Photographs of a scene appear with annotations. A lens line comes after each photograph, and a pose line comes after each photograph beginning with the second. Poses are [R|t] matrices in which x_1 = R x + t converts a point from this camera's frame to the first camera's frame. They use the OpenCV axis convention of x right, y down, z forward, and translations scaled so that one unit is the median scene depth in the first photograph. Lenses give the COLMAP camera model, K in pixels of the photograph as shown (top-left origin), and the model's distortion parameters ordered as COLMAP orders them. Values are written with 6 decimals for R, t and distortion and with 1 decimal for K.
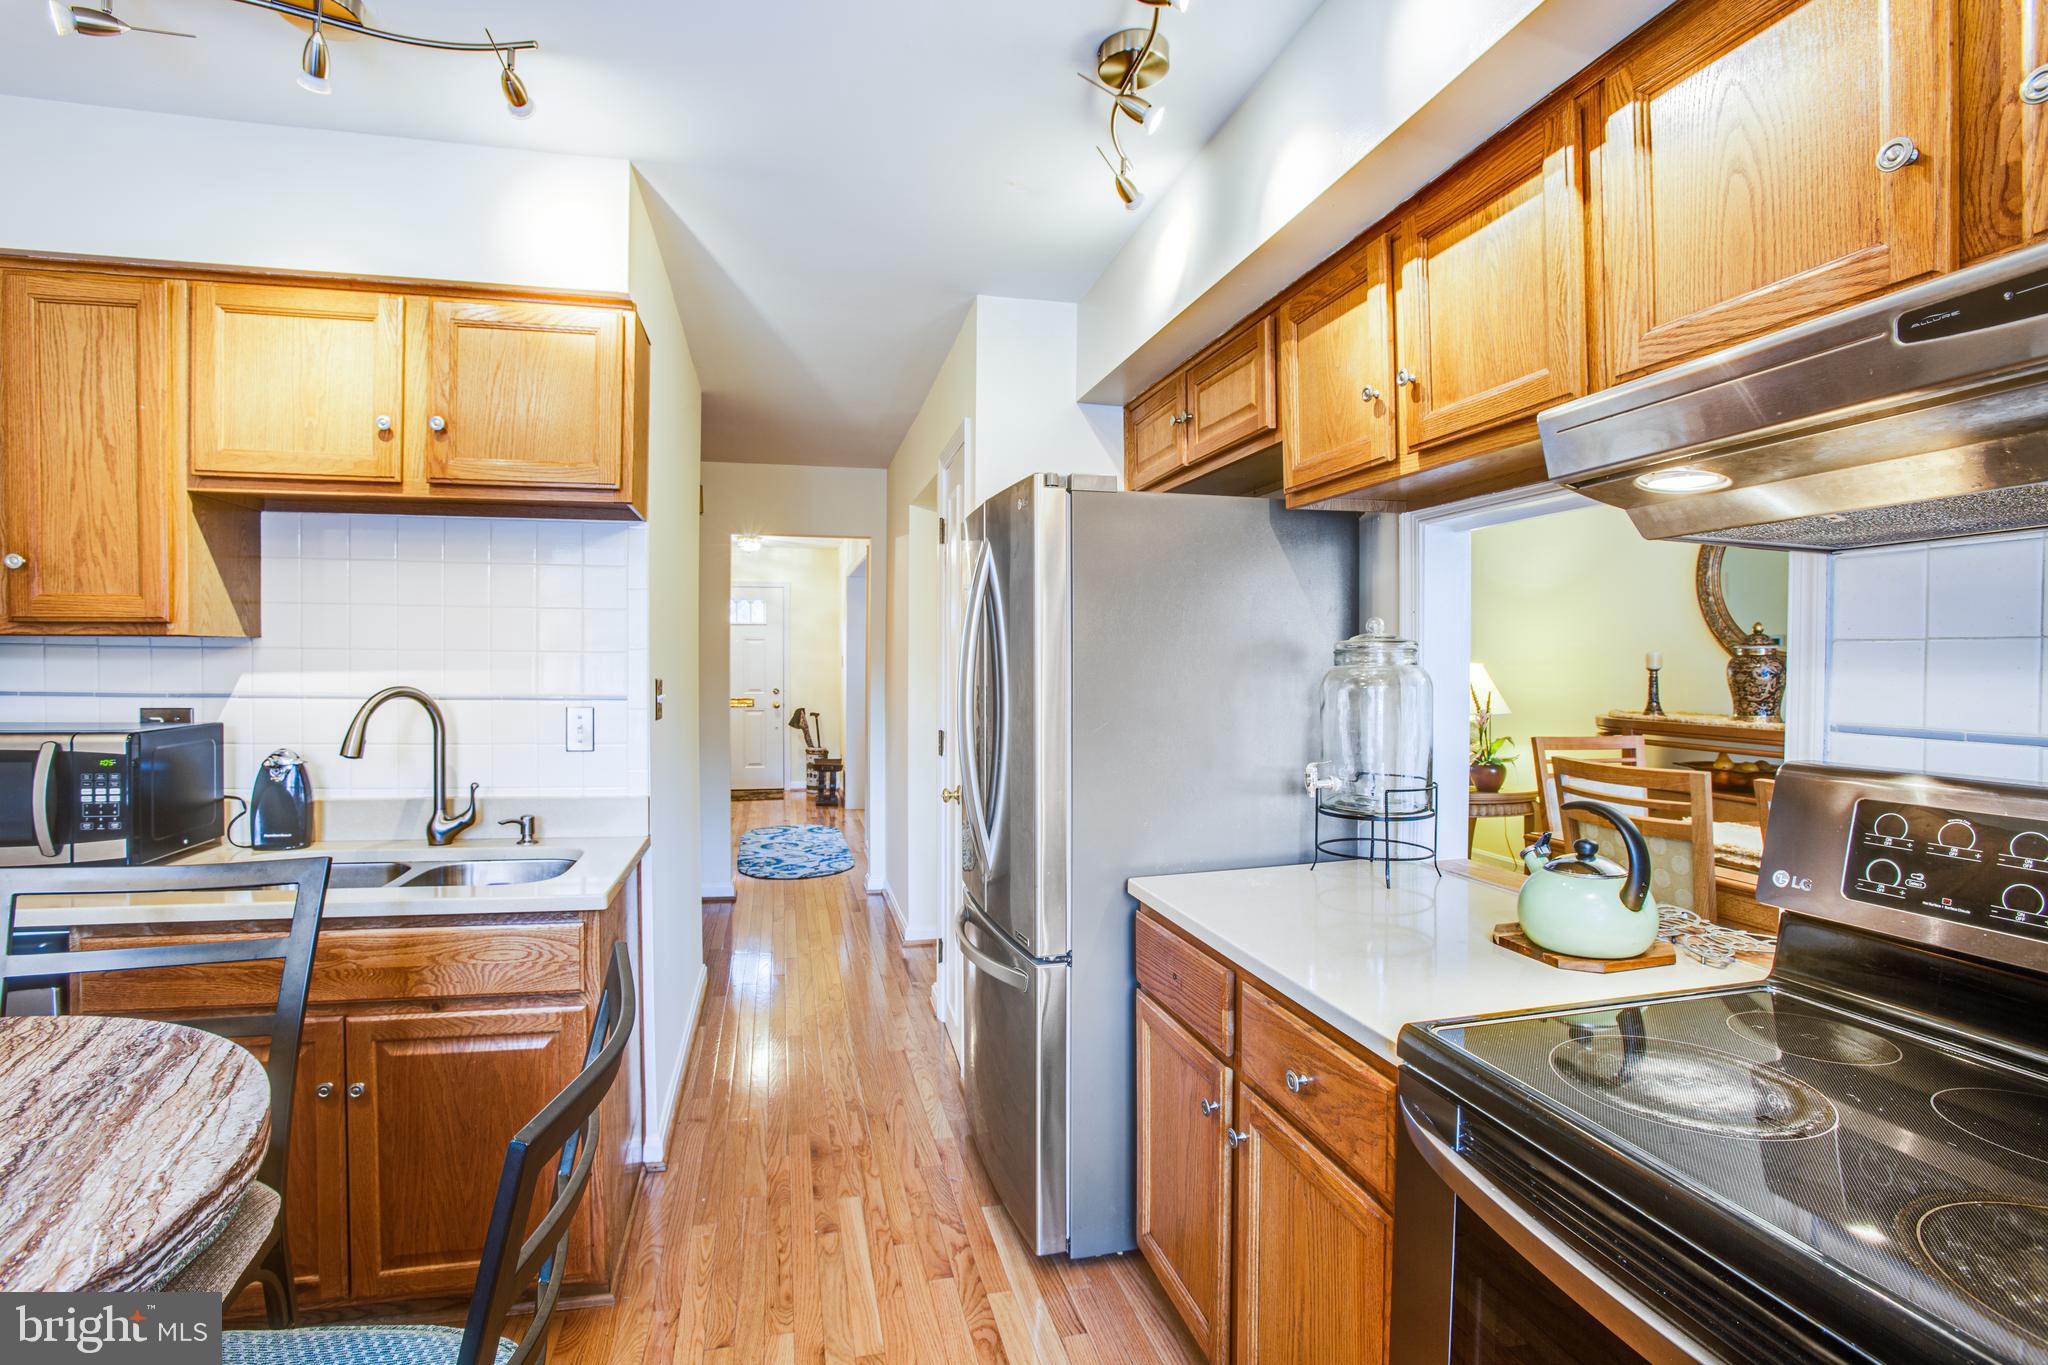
lens RADIAL K [[959.9, 0, 1017.3], [0, 959.9, 671.0], [0, 0, 1]] dist [-0.070008, 0.025695]
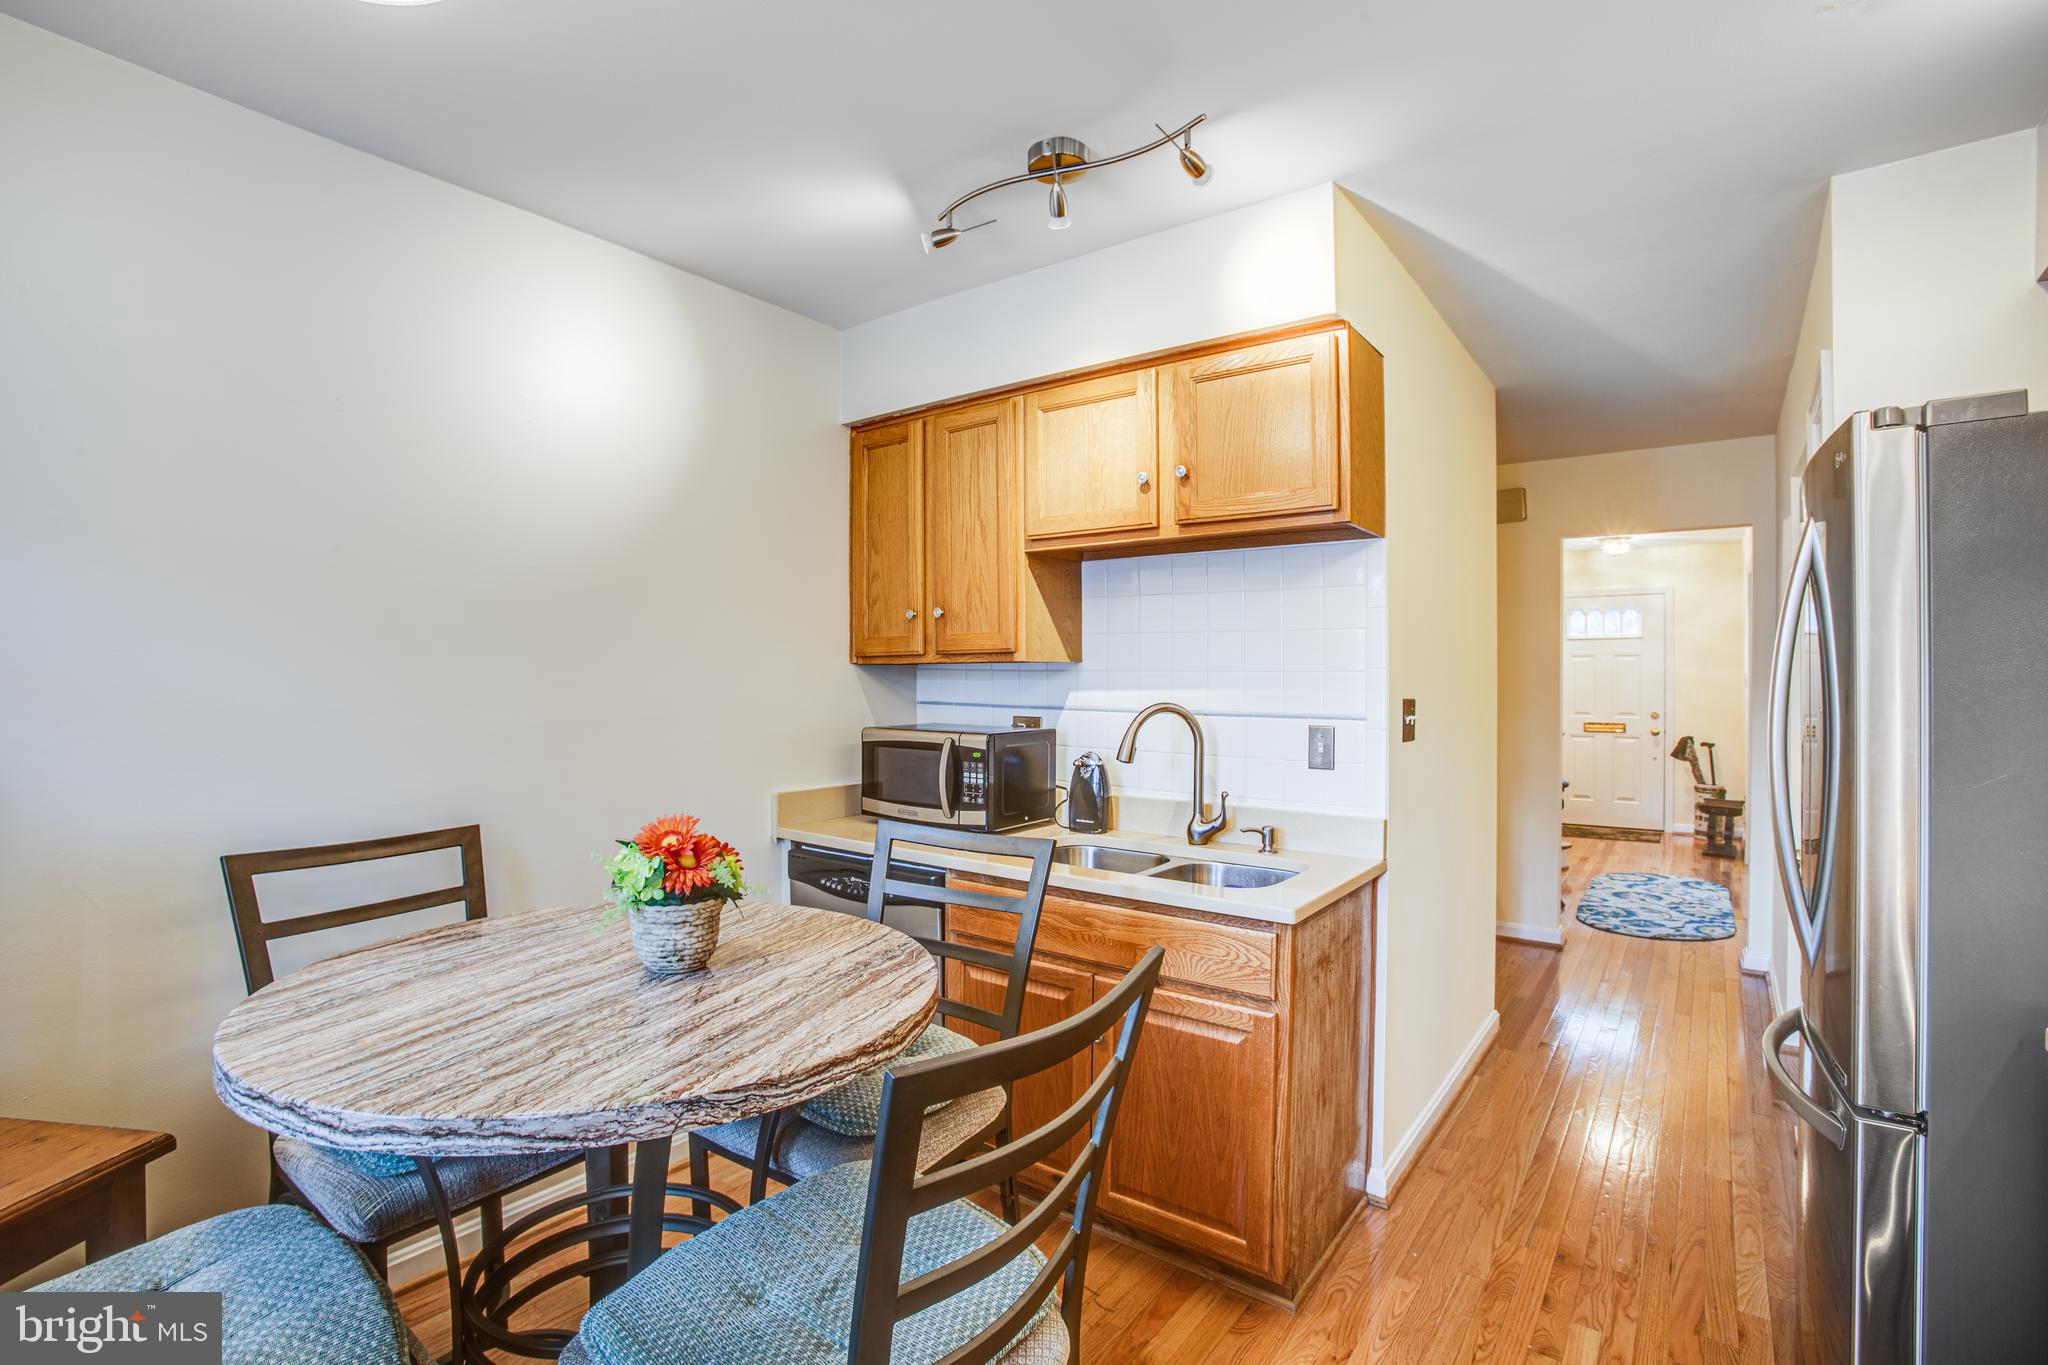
lens RADIAL K [[977.3, 0, 1003.0], [0, 977.3, 678.6], [0, 0, 1]] dist [-0.103747, 0.056426]
pose [[0.630835, -0.003809, -0.775908, 0.163587], [-0.005771, 0.999937, -0.009601, -0.000682], [0.775896, 0.010535, 0.630773, 0.095270]]
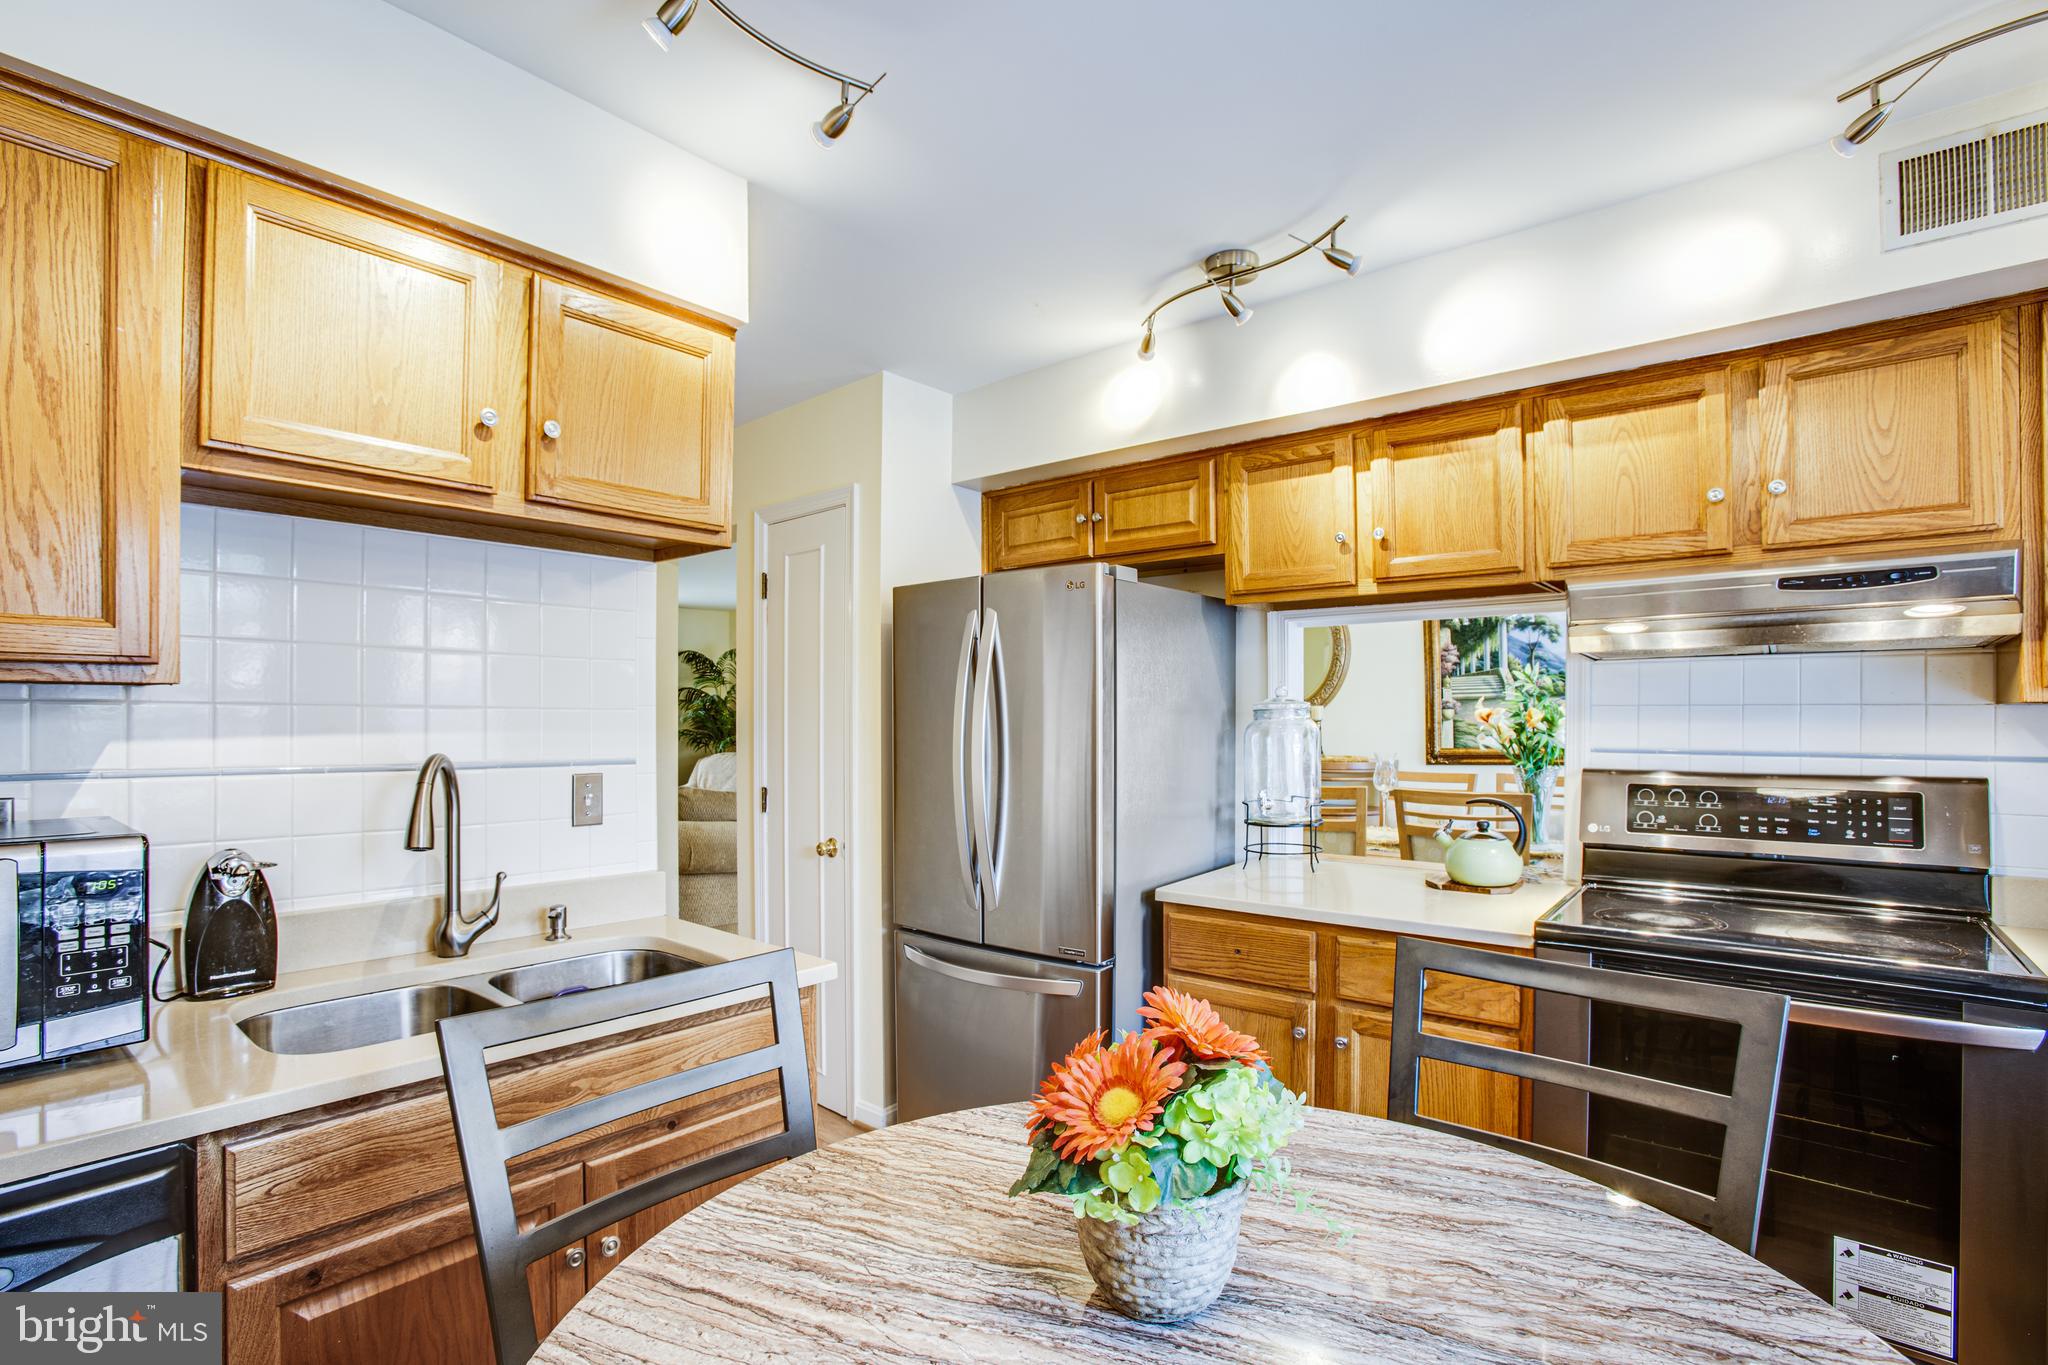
lens RADIAL K [[934.5, 0, 1059.4], [0, 934.5, 711.1], [0, 0, 1]] dist [-0.068403, 0.020654]
pose [[0.789870, -0.001441, 0.613273, -0.793302], [0.008592, 0.999925, -0.008717, -0.008268], [-0.613214, 0.012155, 0.789823, 0.106116]]
